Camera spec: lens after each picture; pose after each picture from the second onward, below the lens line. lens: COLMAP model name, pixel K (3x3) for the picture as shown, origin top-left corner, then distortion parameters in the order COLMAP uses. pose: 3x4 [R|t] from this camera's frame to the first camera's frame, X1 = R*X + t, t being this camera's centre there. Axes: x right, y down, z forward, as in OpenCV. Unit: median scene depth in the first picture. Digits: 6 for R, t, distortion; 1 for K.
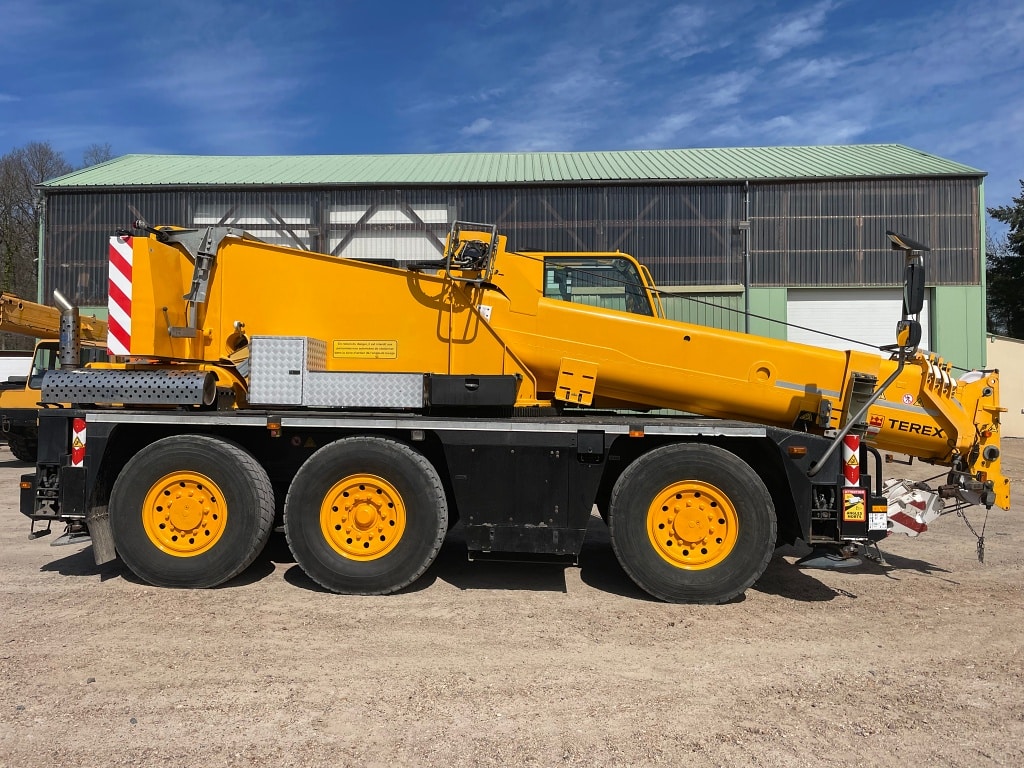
lens RADIAL K [[767.8, 0, 509.0], [0, 767.8, 367.4], [0, 0, 1]] dist [0.096736, -0.124753]
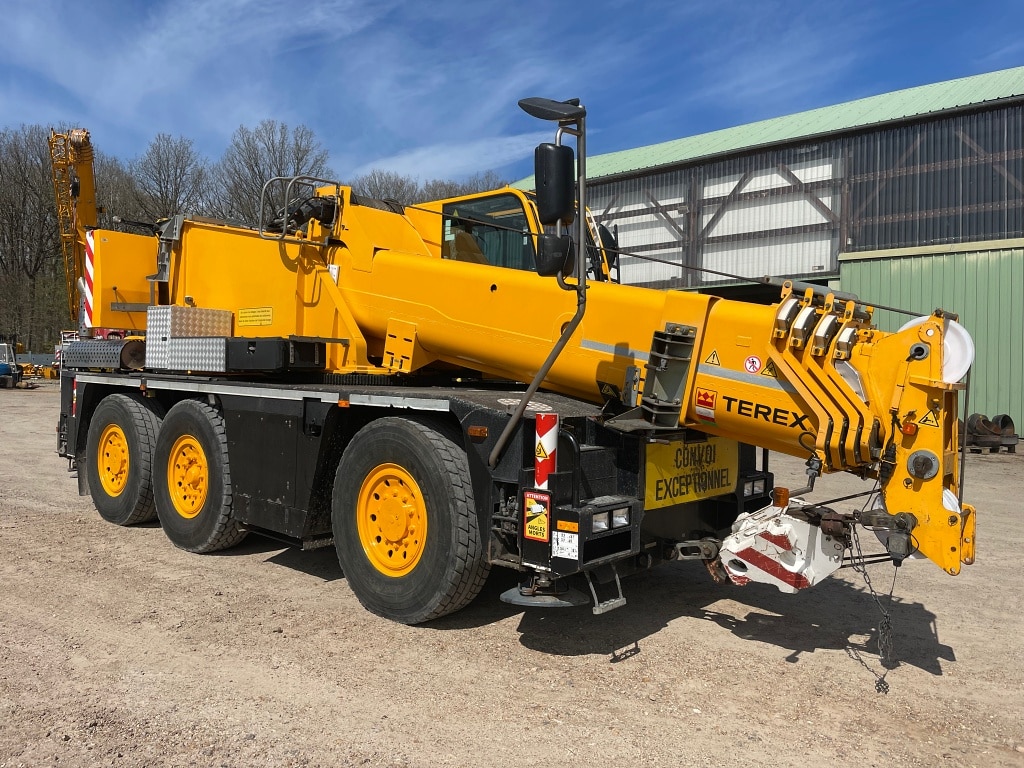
lens RADIAL K [[767.8, 0, 509.0], [0, 767.8, 367.4], [0, 0, 1]] dist [0.096736, -0.124753]
pose [[0.789667, 0.002452, -0.613531, 0.783543], [0.007216, 0.999886, 0.013282, 0.035621], [0.613494, -0.014916, 0.789559, 0.429322]]
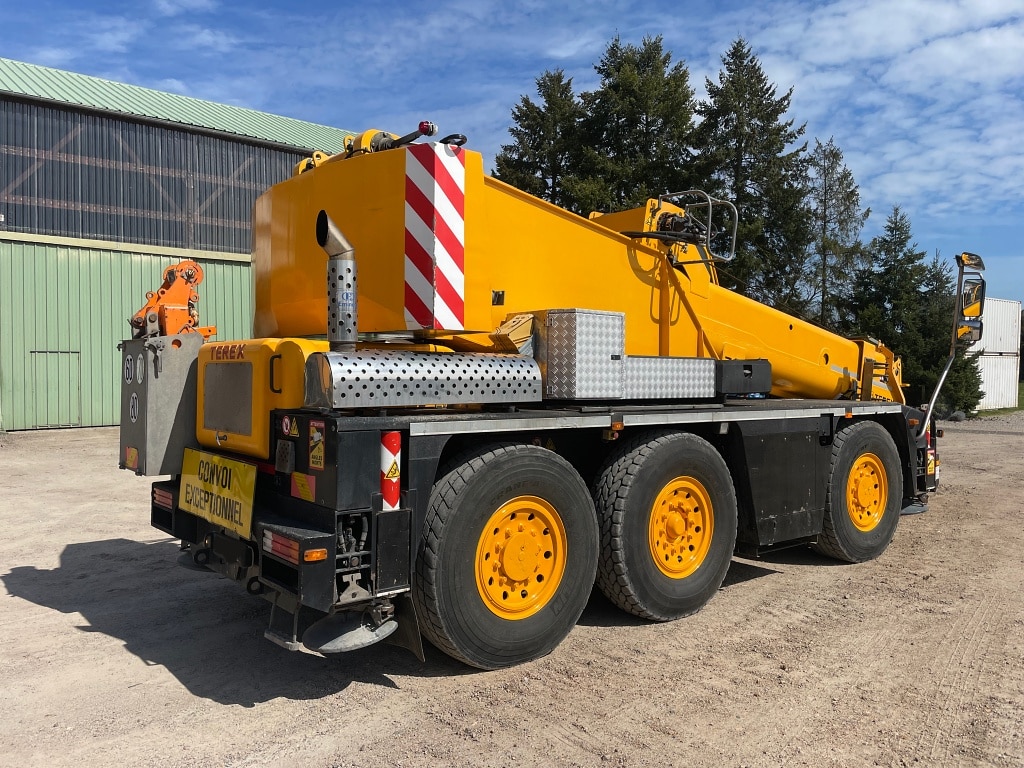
lens RADIAL K [[767.8, 0, 509.0], [0, 767.8, 367.4], [0, 0, 1]] dist [0.096736, -0.124753]
pose [[0.734305, -0.005900, 0.678794, -0.891885], [-0.016934, 0.999492, 0.027006, -0.002655], [-0.678609, -0.031325, 0.733832, 0.496558]]
